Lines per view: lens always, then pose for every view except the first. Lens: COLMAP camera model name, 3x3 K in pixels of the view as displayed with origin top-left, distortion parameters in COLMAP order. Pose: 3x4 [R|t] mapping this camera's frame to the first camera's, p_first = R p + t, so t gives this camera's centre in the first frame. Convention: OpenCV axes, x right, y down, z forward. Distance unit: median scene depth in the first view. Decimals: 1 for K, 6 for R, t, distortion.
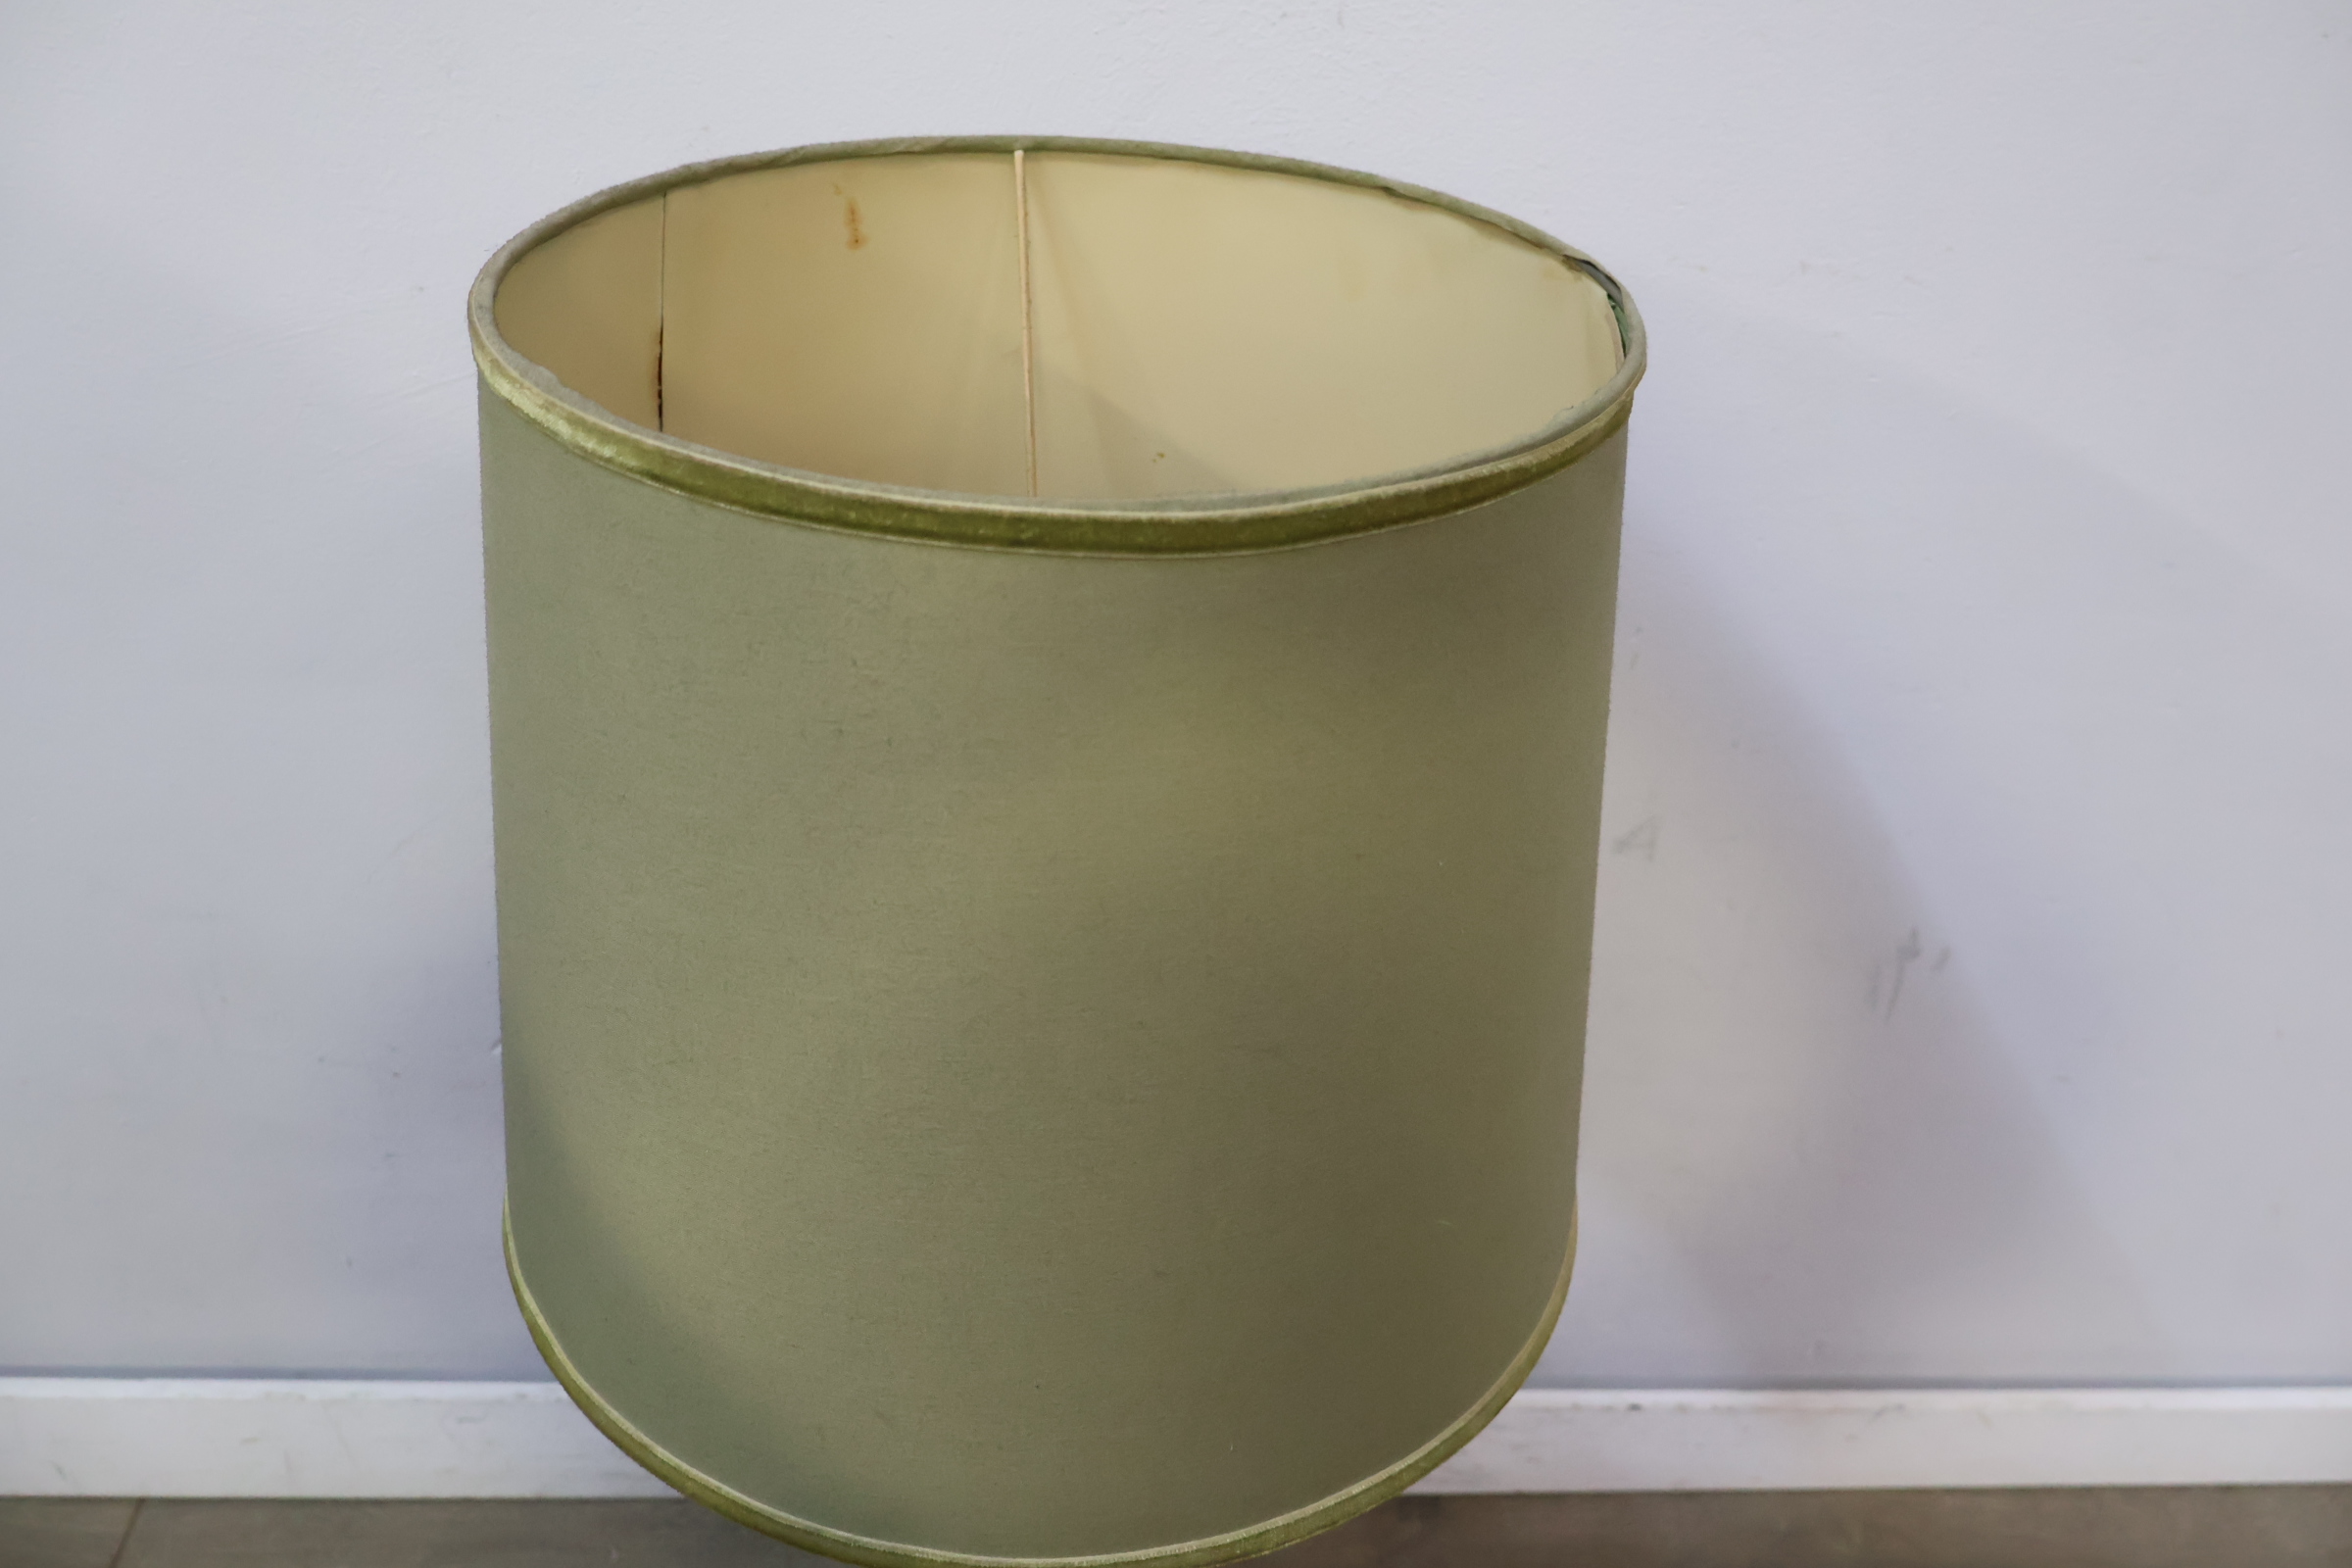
lens RADIAL K [[2054.1, 0, 1176.0], [0, 2054.1, 784.0], [0, 0, 1]] dist [0.007738, 0.011374]
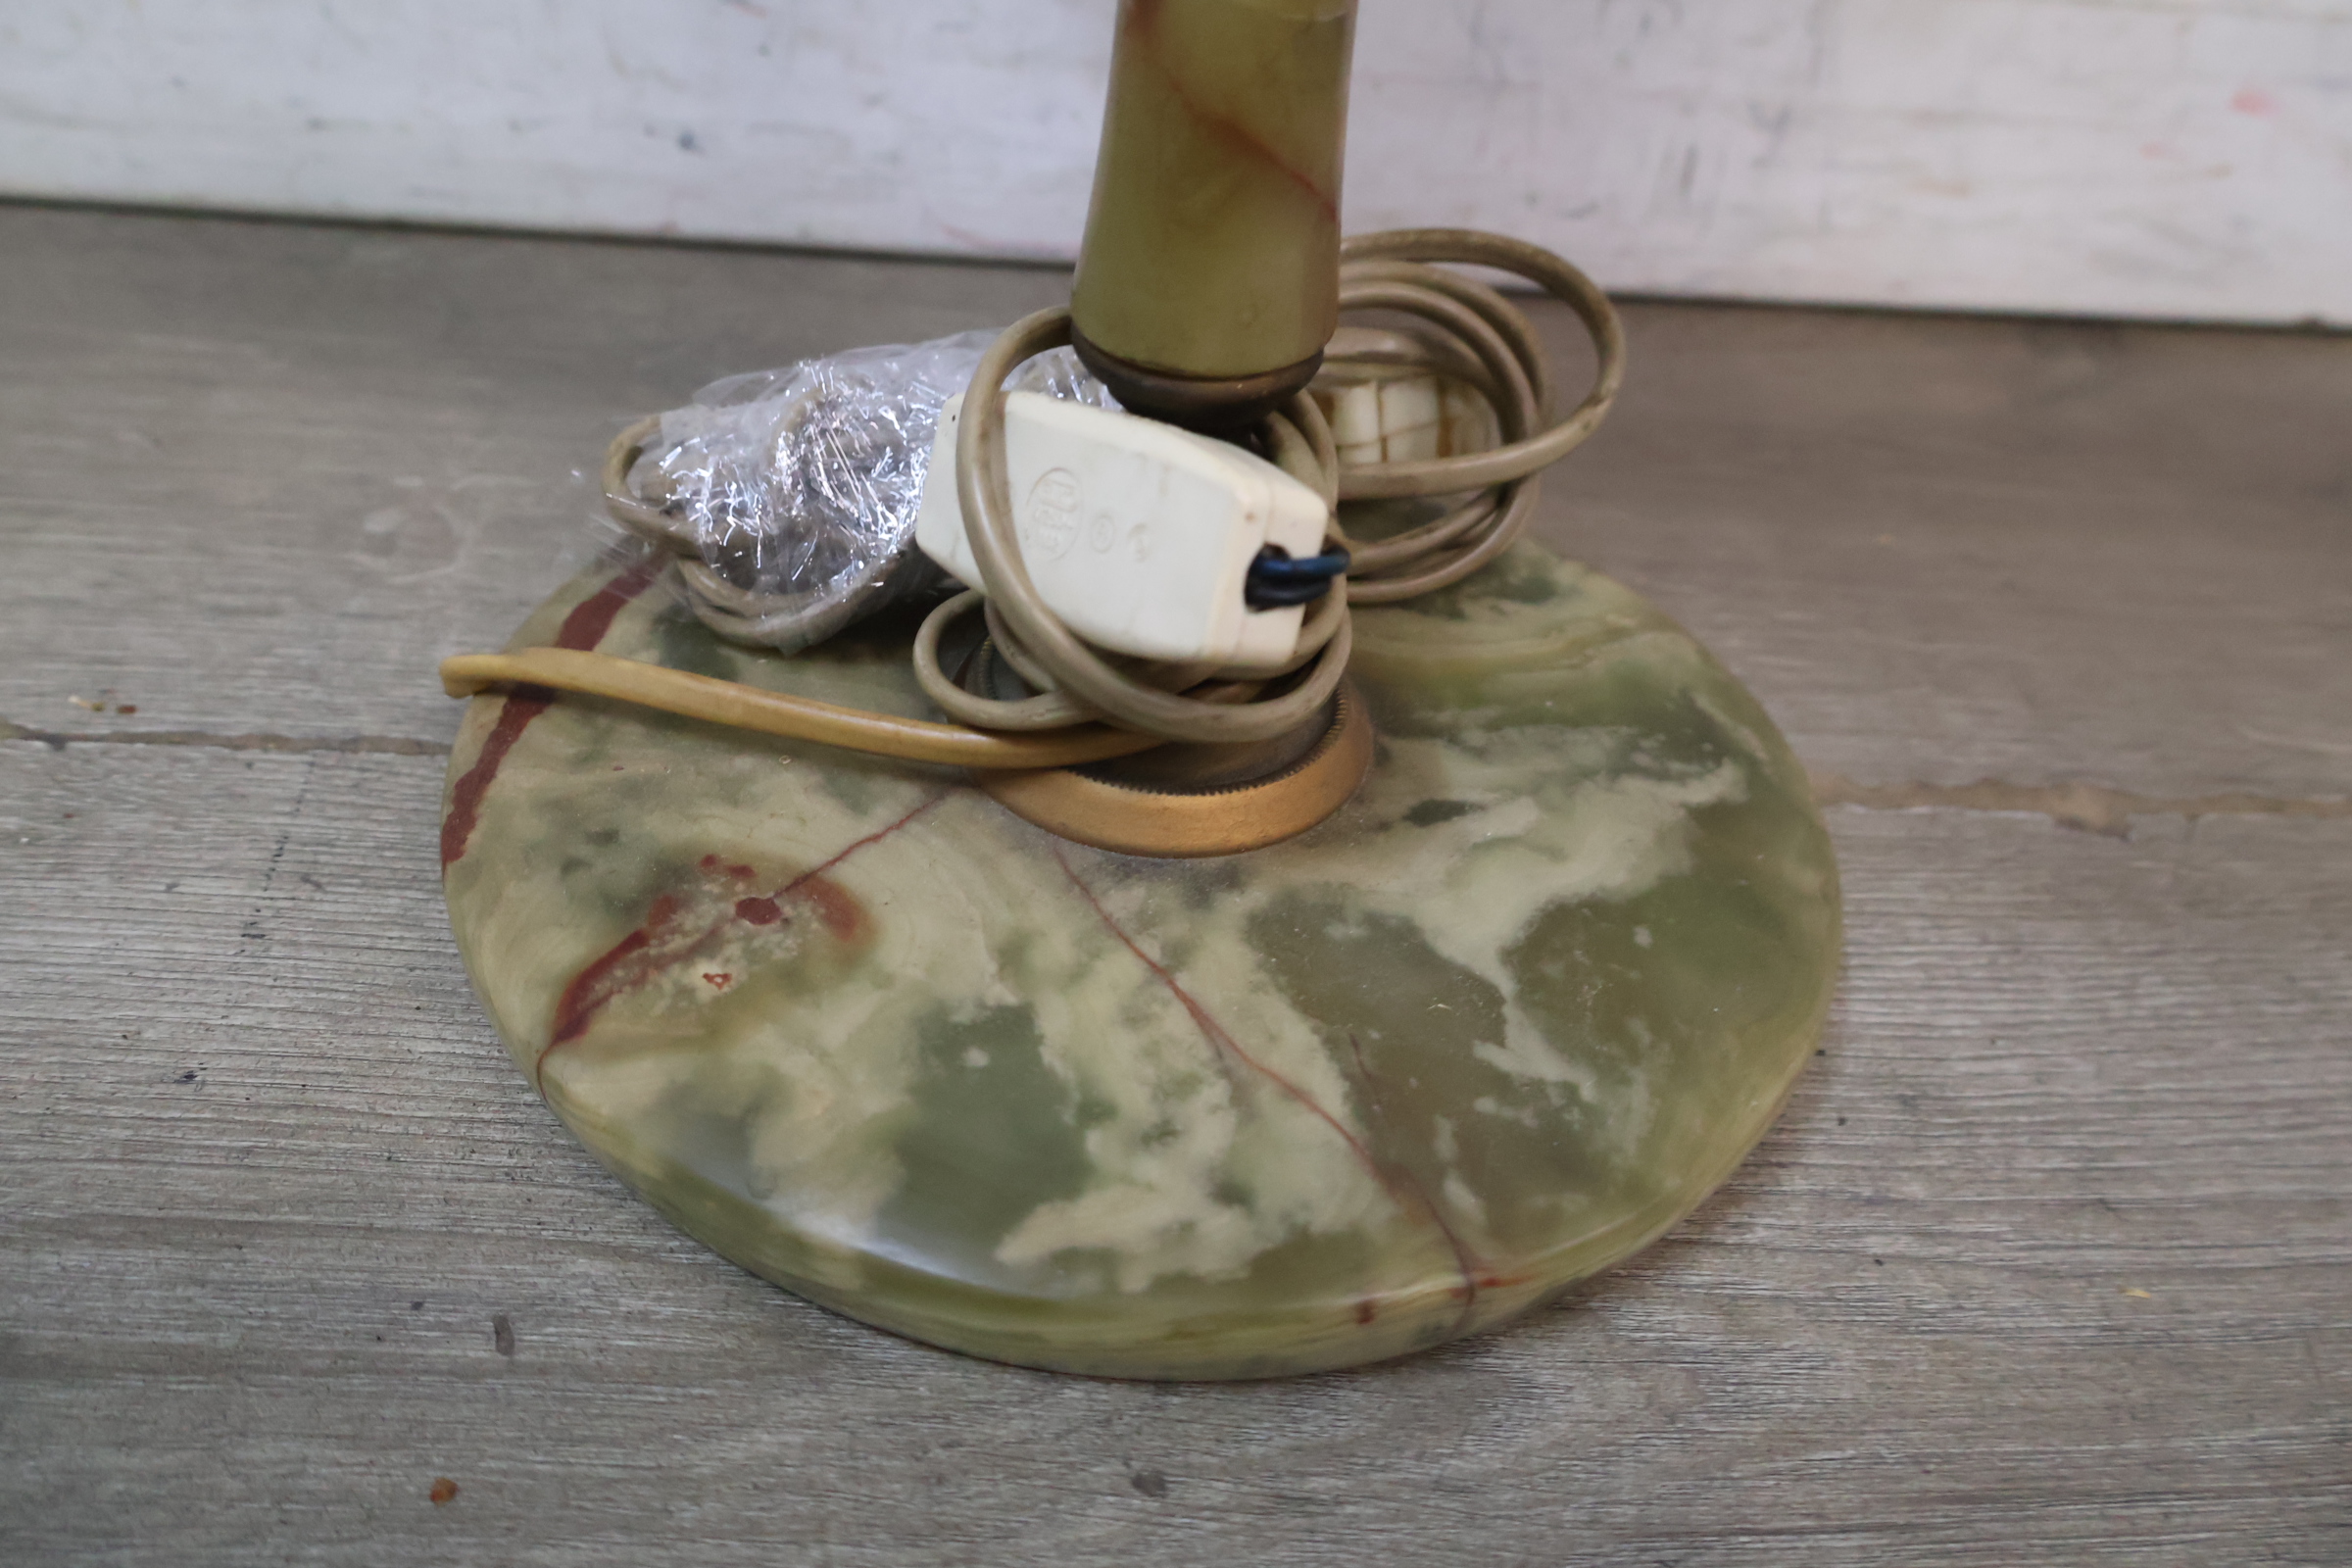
lens RADIAL K [[2036.5, 0, 1169.5], [0, 2036.5, 796.1], [0, 0, 1]] dist [0.003301, 0.028842]
pose [[0.999770, 0.011540, 0.018066, -0.104378], [-0.013505, 0.993535, 0.112717, 0.647506], [-0.016648, -0.112935, 0.993463, 0.971936]]
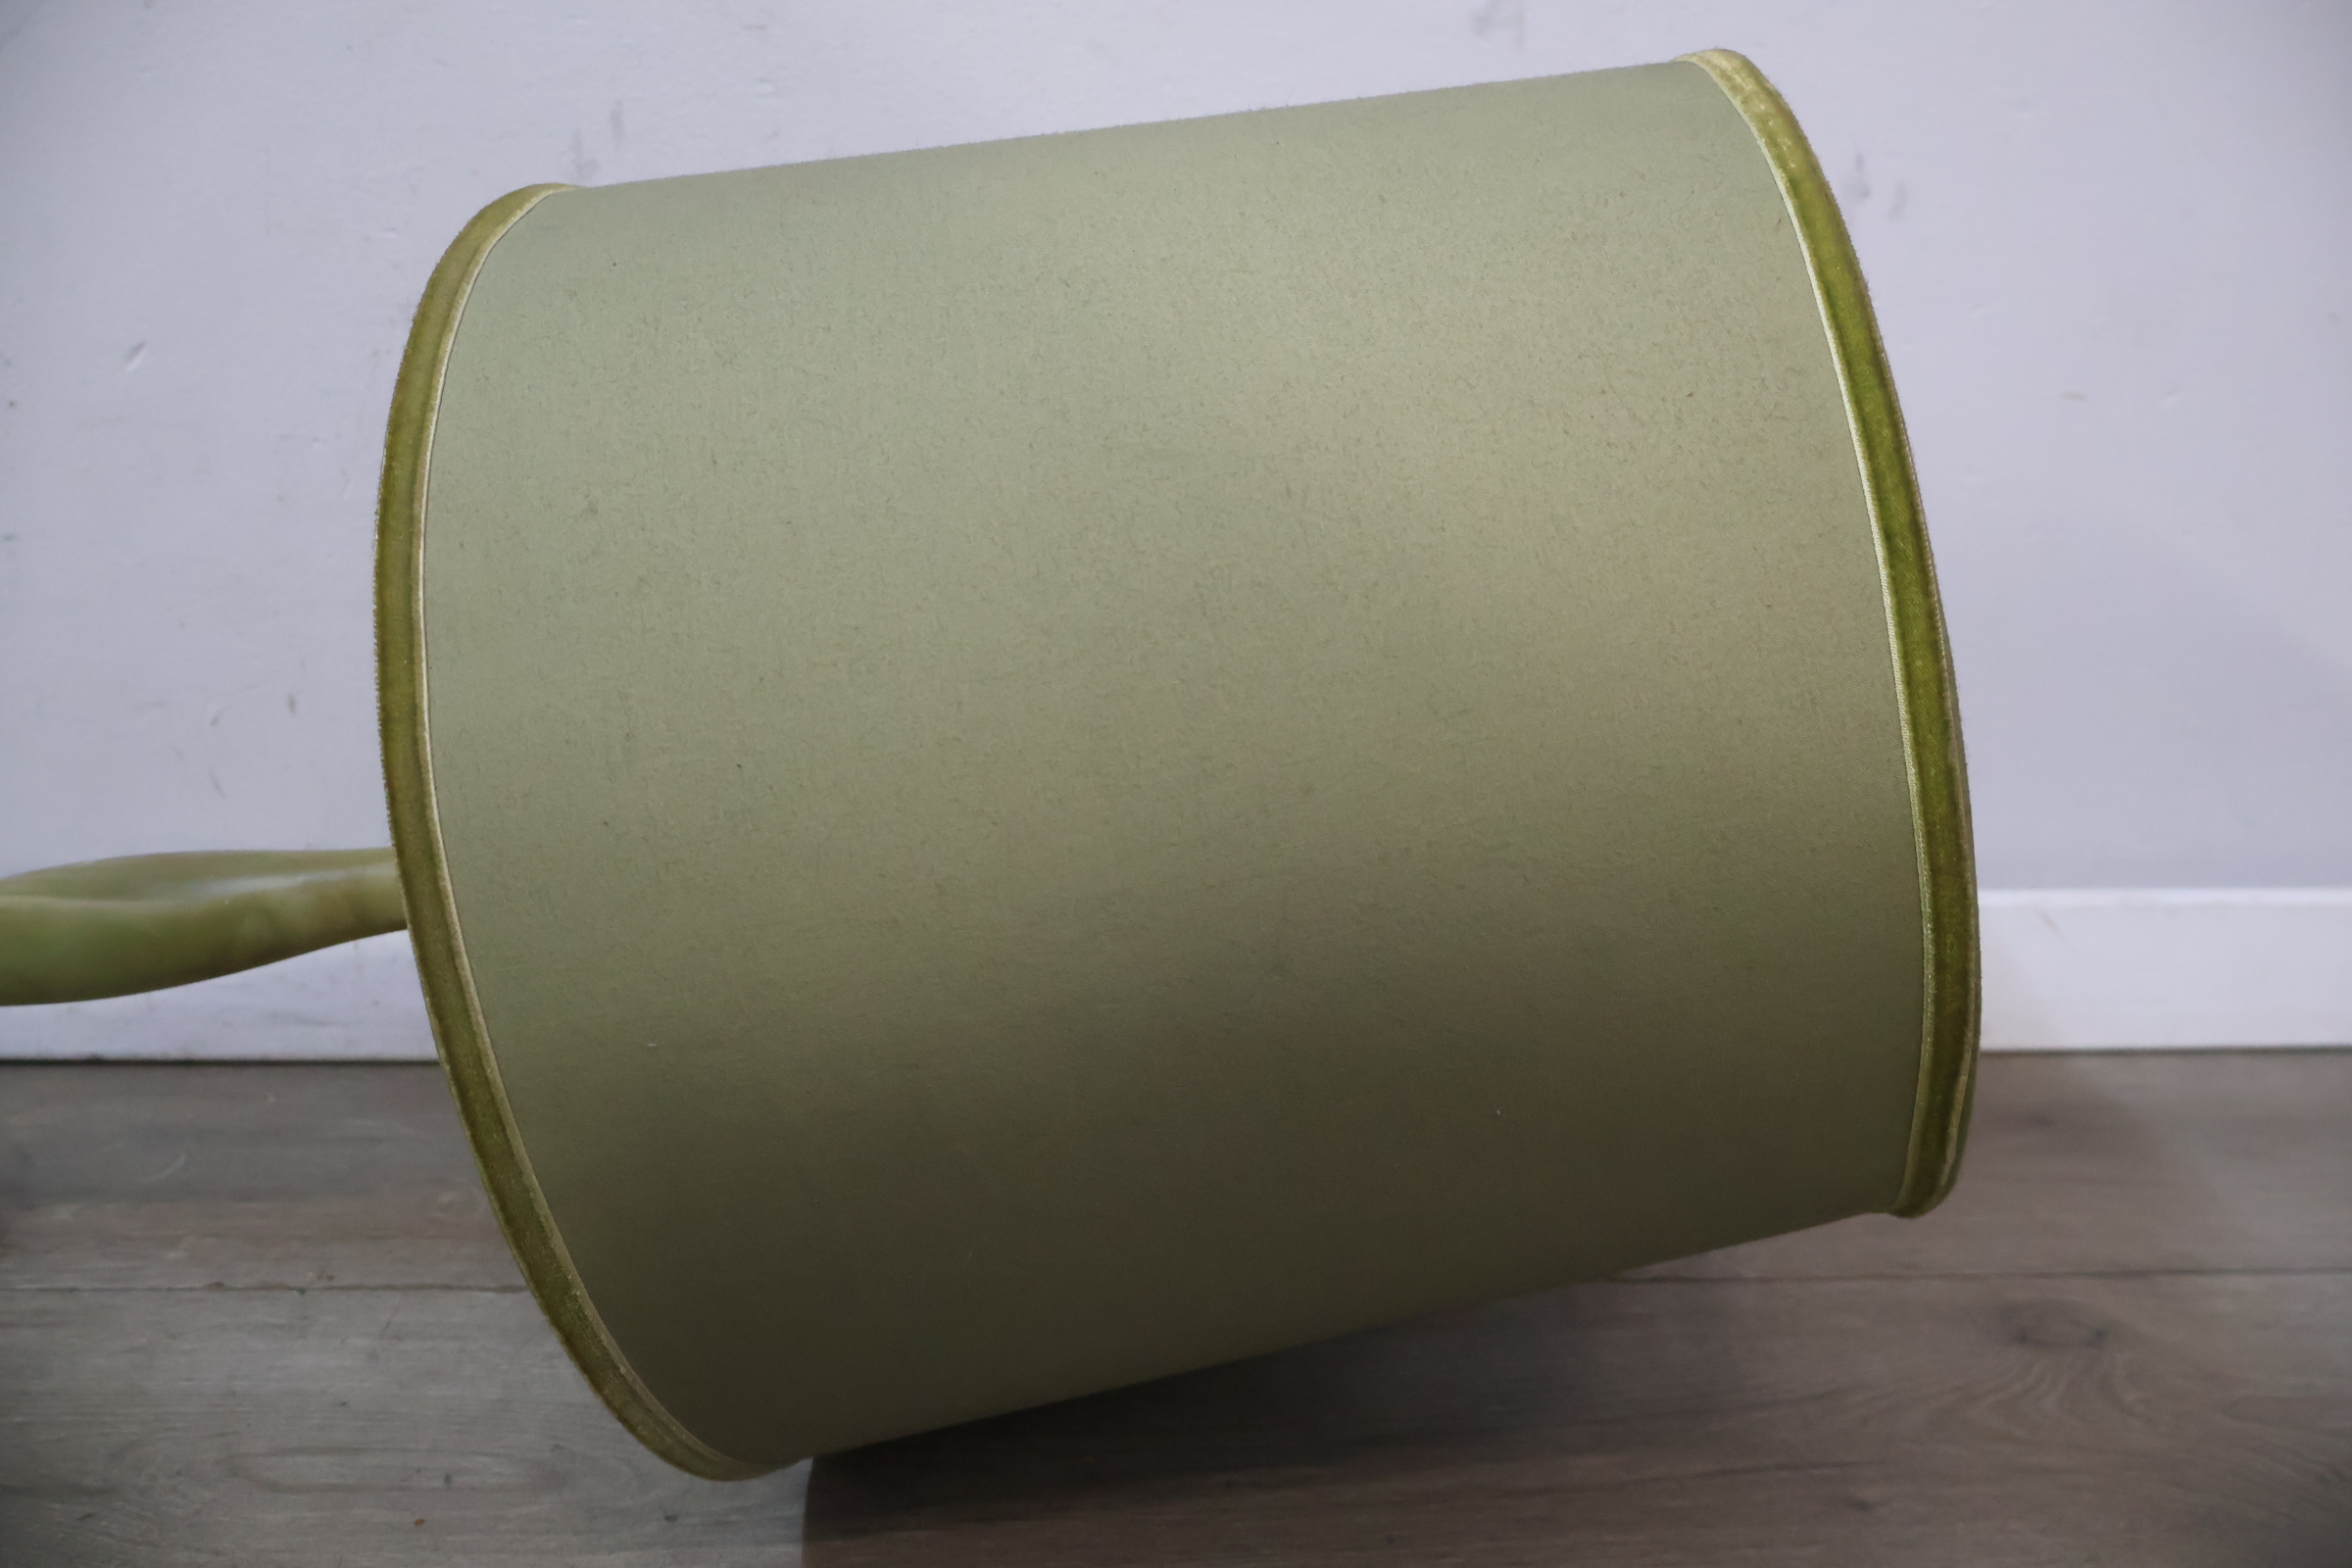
lens RADIAL K [[1946.3, 0, 1176.0], [0, 1946.3, 784.0], [0, 0, 1]] dist [-0.008603, -0.000177]
pose [[0.998704, -0.043706, -0.026075, 0.137562], [0.035995, 0.968796, -0.245231, 0.693780], [0.035980, 0.243975, 0.969114, 0.428777]]
